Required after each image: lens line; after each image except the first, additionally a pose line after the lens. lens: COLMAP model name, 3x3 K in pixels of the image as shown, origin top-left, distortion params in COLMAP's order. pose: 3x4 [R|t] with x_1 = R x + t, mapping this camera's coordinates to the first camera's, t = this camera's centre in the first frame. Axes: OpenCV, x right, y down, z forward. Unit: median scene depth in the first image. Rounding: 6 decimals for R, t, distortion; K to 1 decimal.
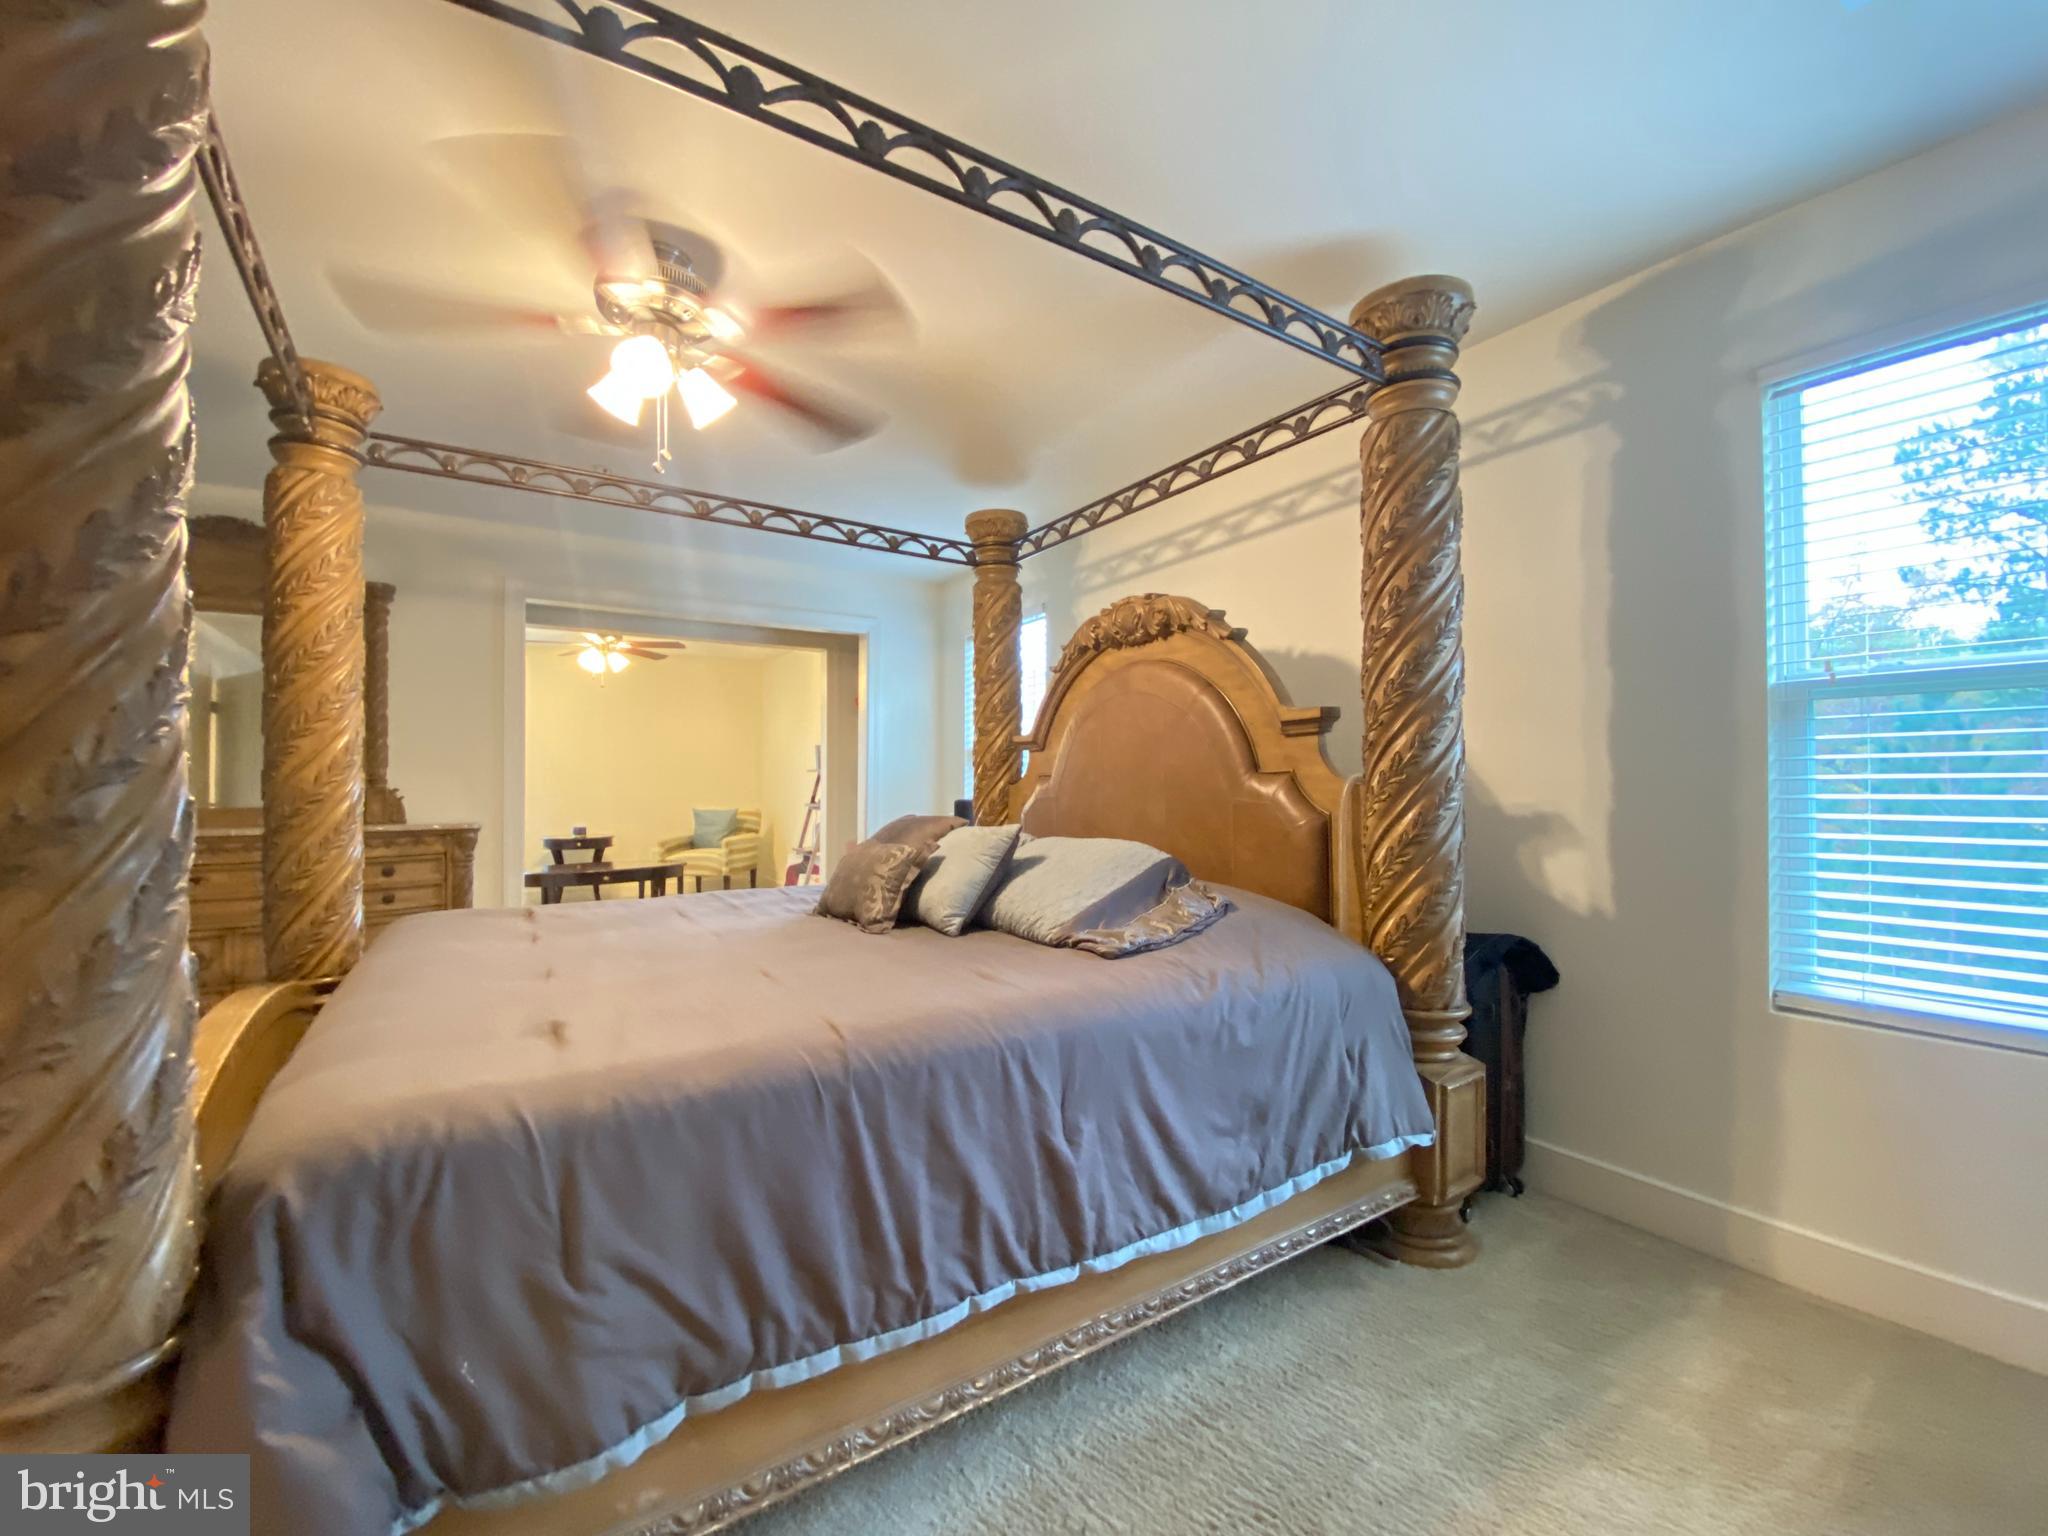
lens RADIAL K [[841.1, 0, 1018.6], [0, 841.1, 779.2], [0, 0, 1]] dist [-0.019686, -0.002803]
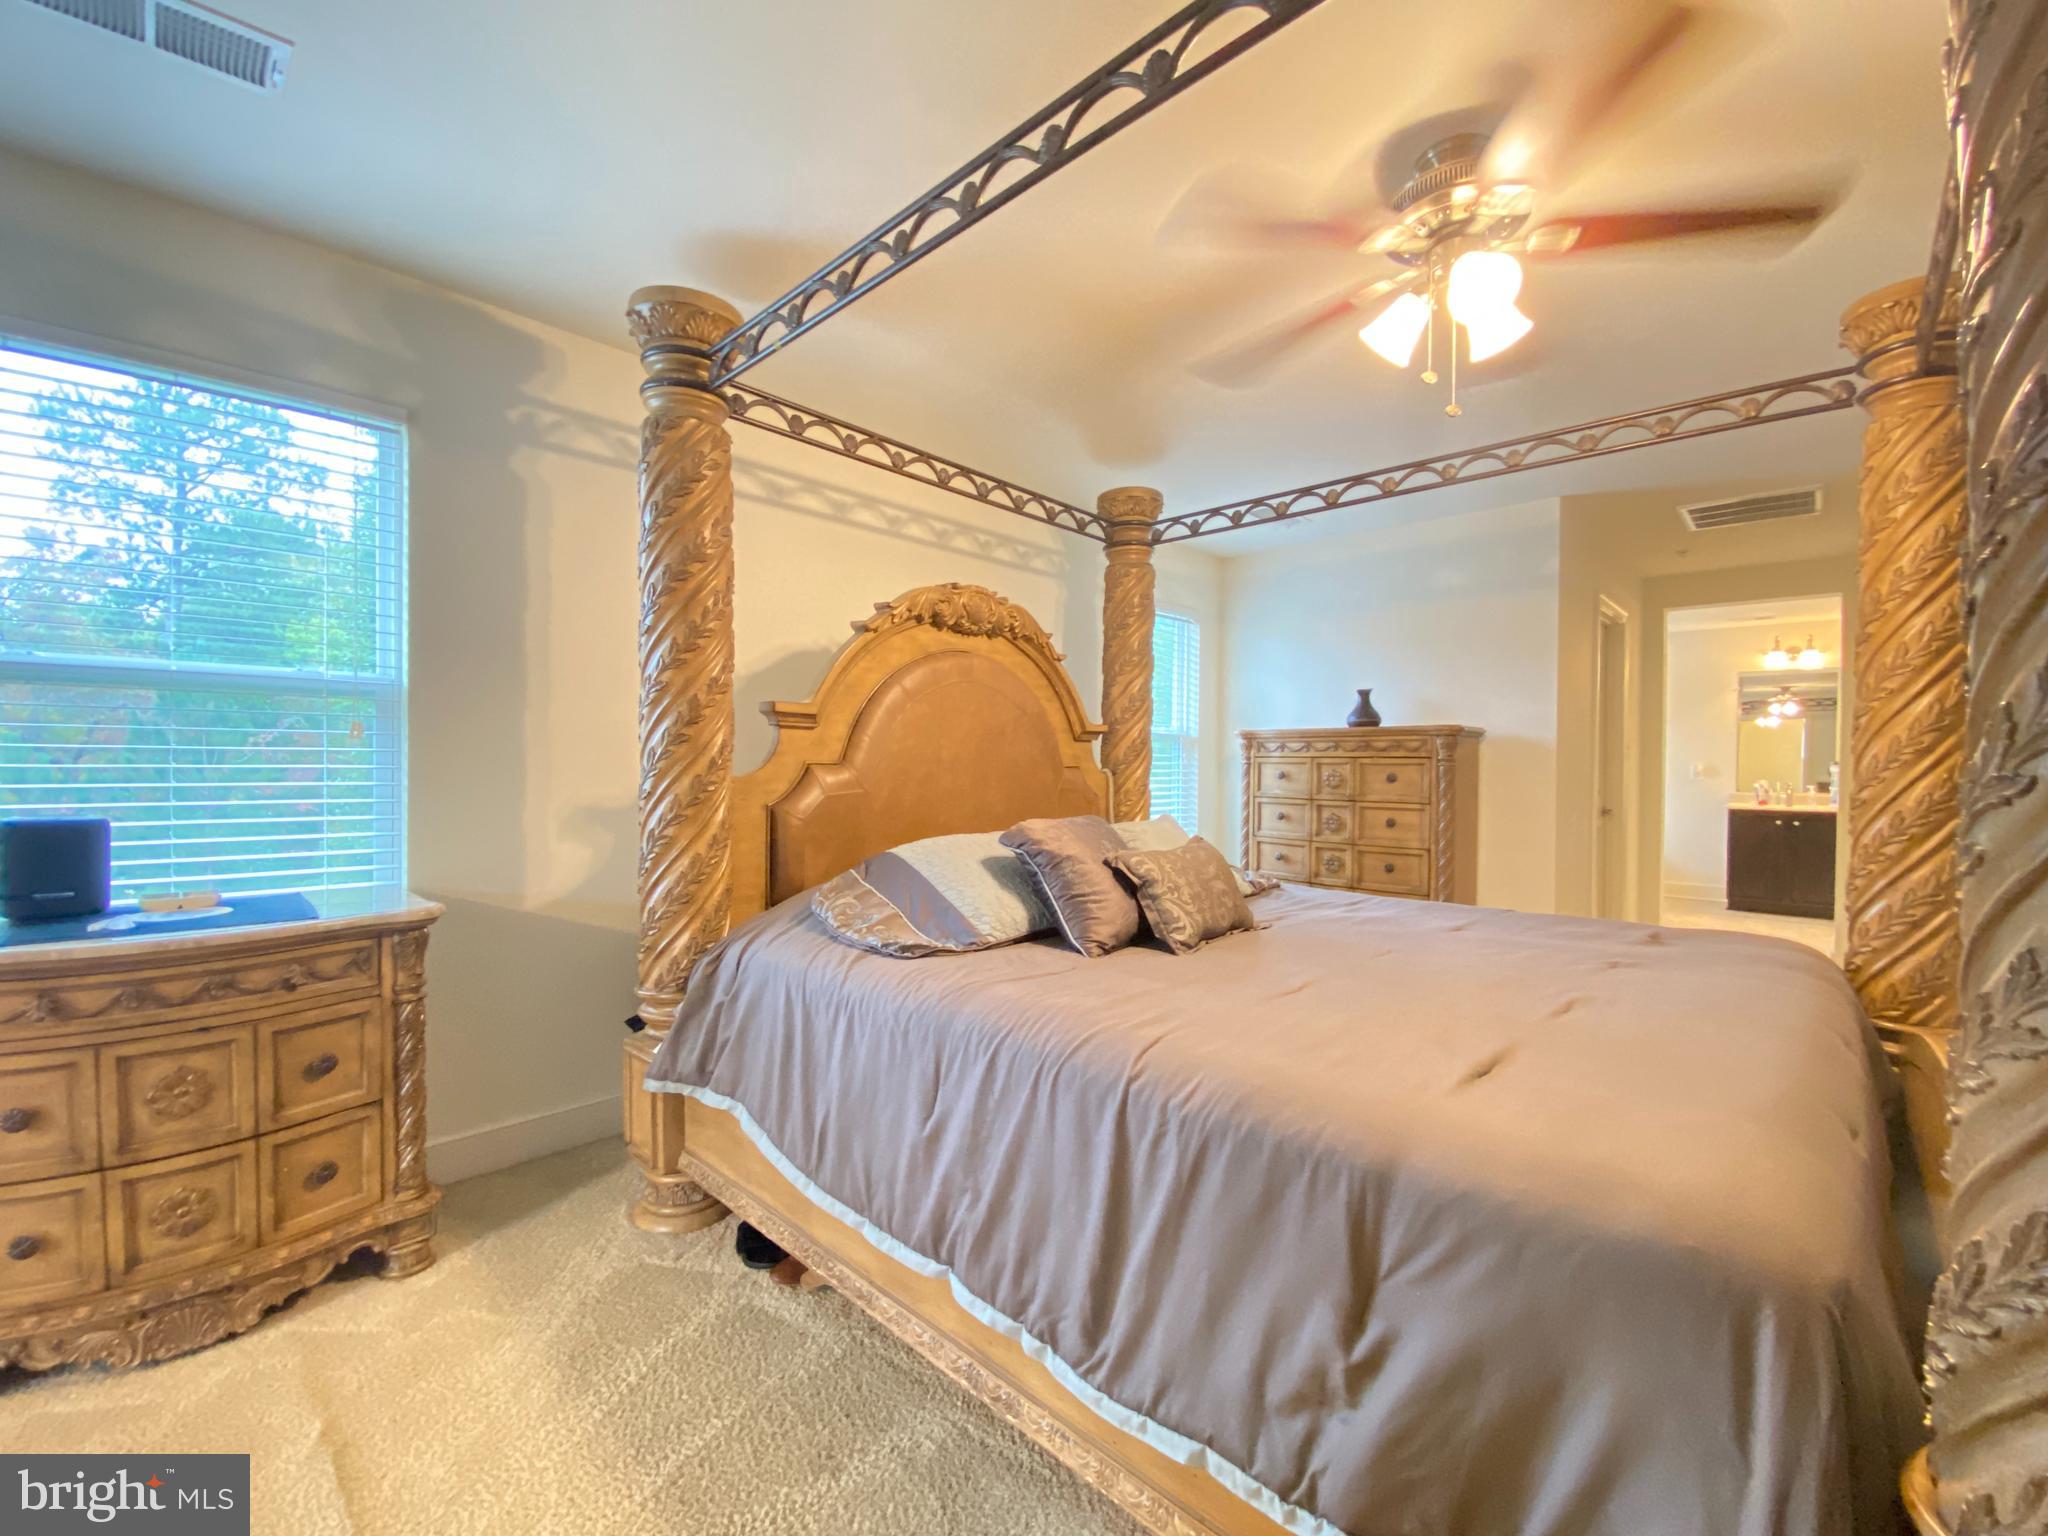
lens RADIAL K [[841.1, 0, 1028.7], [0, 841.1, 785.0], [0, 0, 1]] dist [-0.019686, -0.002803]
pose [[-0.231032, -0.015072, 0.972830, -1.055141], [-0.020397, 0.999735, 0.010645, 0.008338], [-0.972732, -0.017384, -0.231278, 1.450306]]
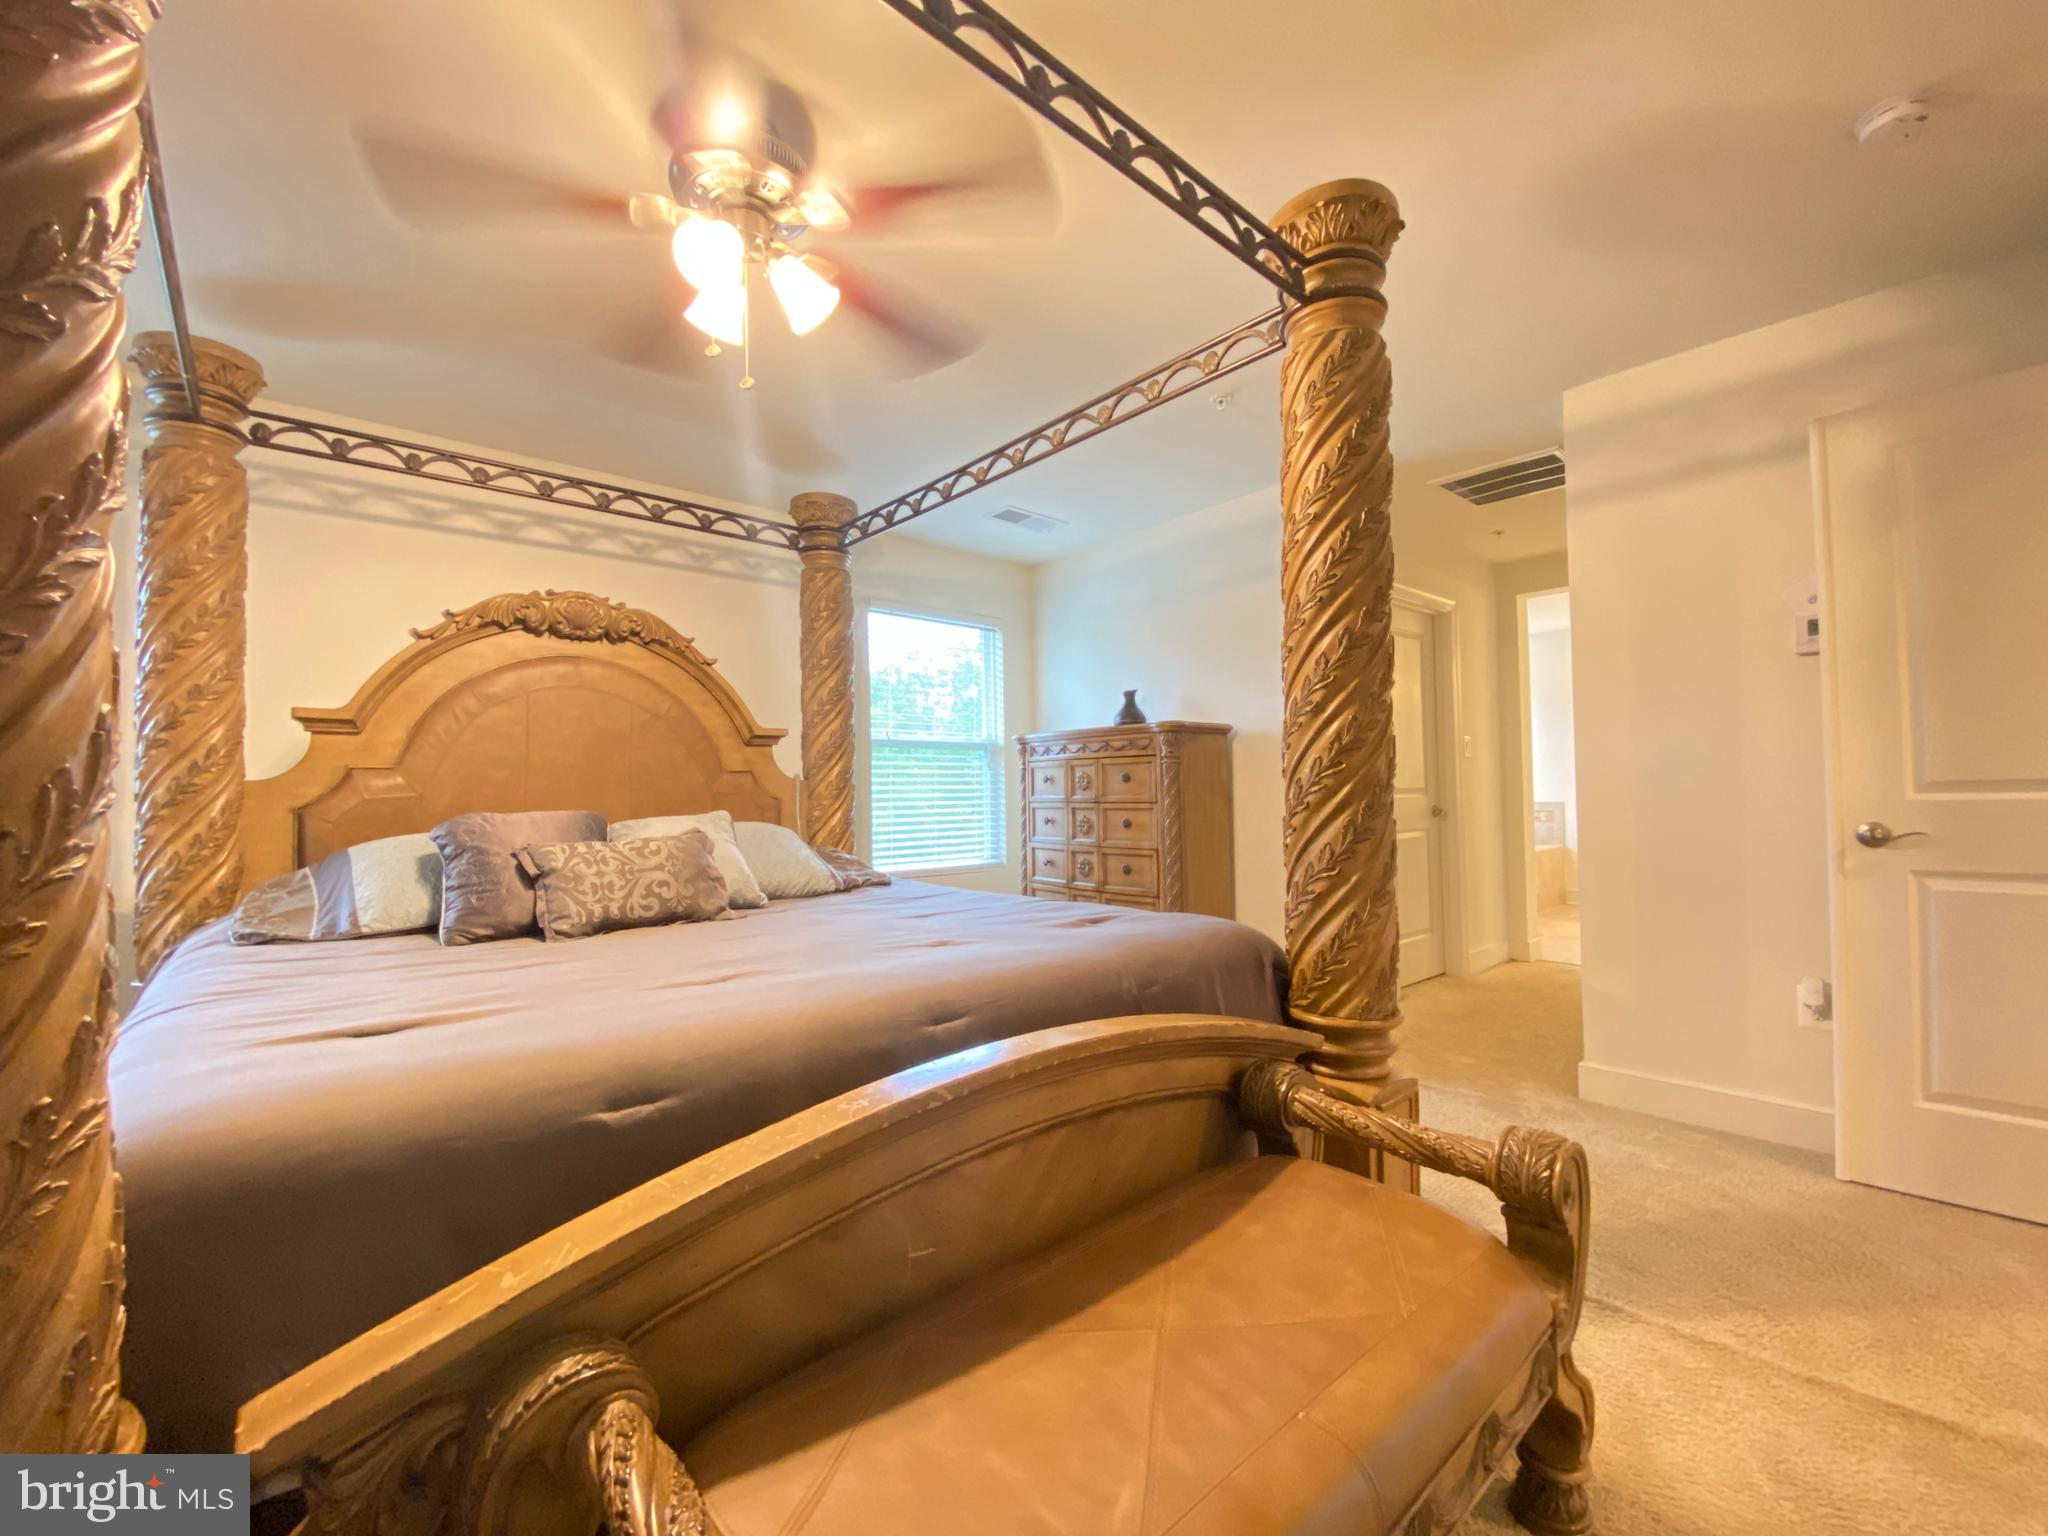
lens RADIAL K [[841.1, 0, 1041.6], [0, 841.1, 779.1], [0, 0, 1]] dist [-0.019686, -0.002803]
pose [[-0.167685, 0.027286, 0.985463, -1.172771], [0.004672, 0.999628, -0.026884, 0.045892], [-0.985830, 0.000096, -0.167750, 0.774673]]
